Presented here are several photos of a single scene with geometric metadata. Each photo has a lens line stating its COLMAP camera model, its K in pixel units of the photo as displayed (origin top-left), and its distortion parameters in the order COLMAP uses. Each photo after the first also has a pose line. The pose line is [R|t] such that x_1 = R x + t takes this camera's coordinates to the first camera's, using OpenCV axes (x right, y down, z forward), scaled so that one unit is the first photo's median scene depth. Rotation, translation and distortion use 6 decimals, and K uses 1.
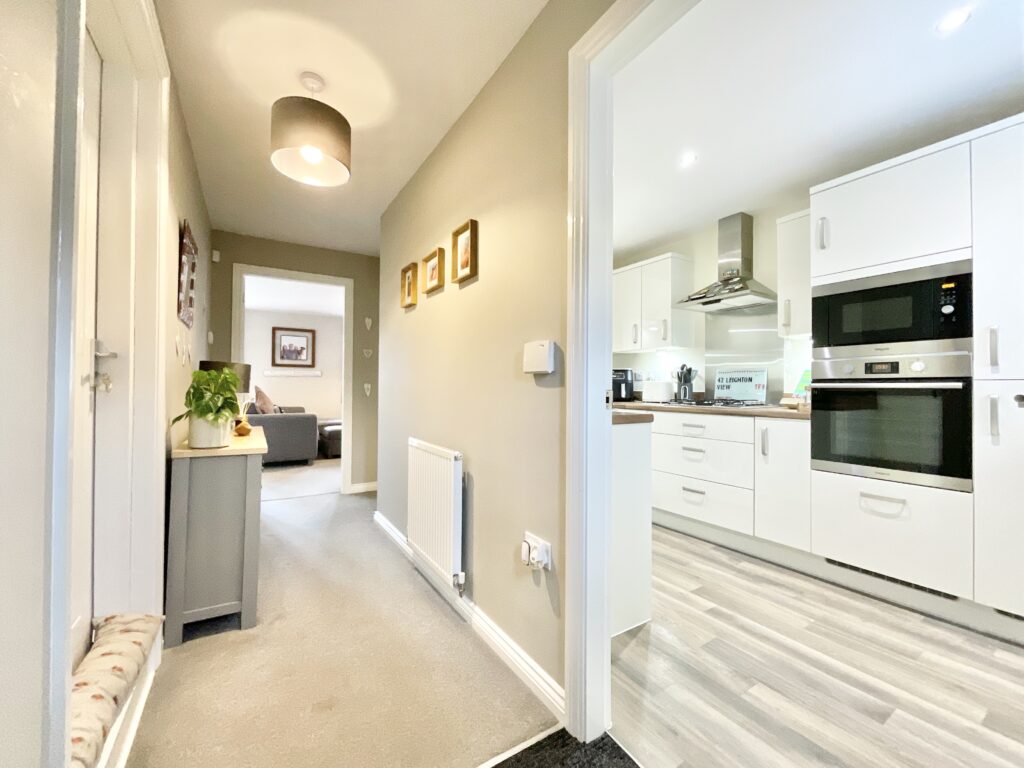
lens RADIAL K [[415.8, 0, 509.5], [0, 415.8, 383.2], [0, 0, 1]] dist [-0.006687, 0.001458]
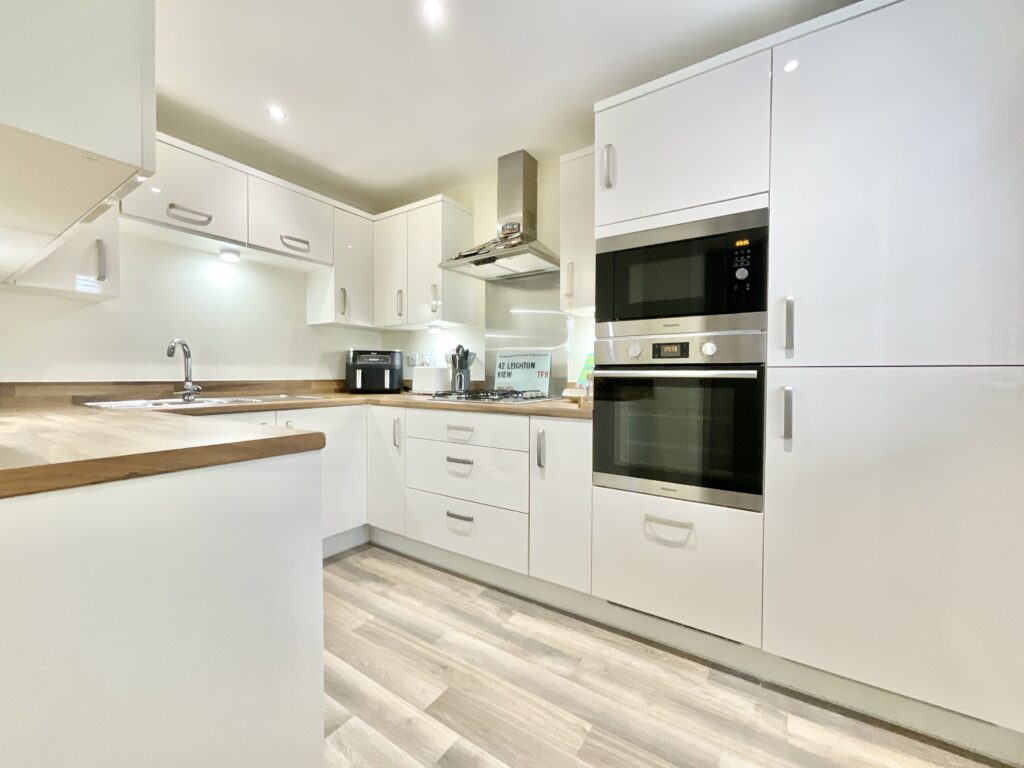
lens RADIAL K [[415.8, 0, 511.1], [0, 415.8, 383.5], [0, 0, 1]] dist [-0.006687, 0.001458]
pose [[0.913449, -0.012128, 0.406773, 0.269612], [-0.002629, 0.999359, 0.035702, -0.002473], [-0.406945, -0.033681, 0.912832, 0.352634]]
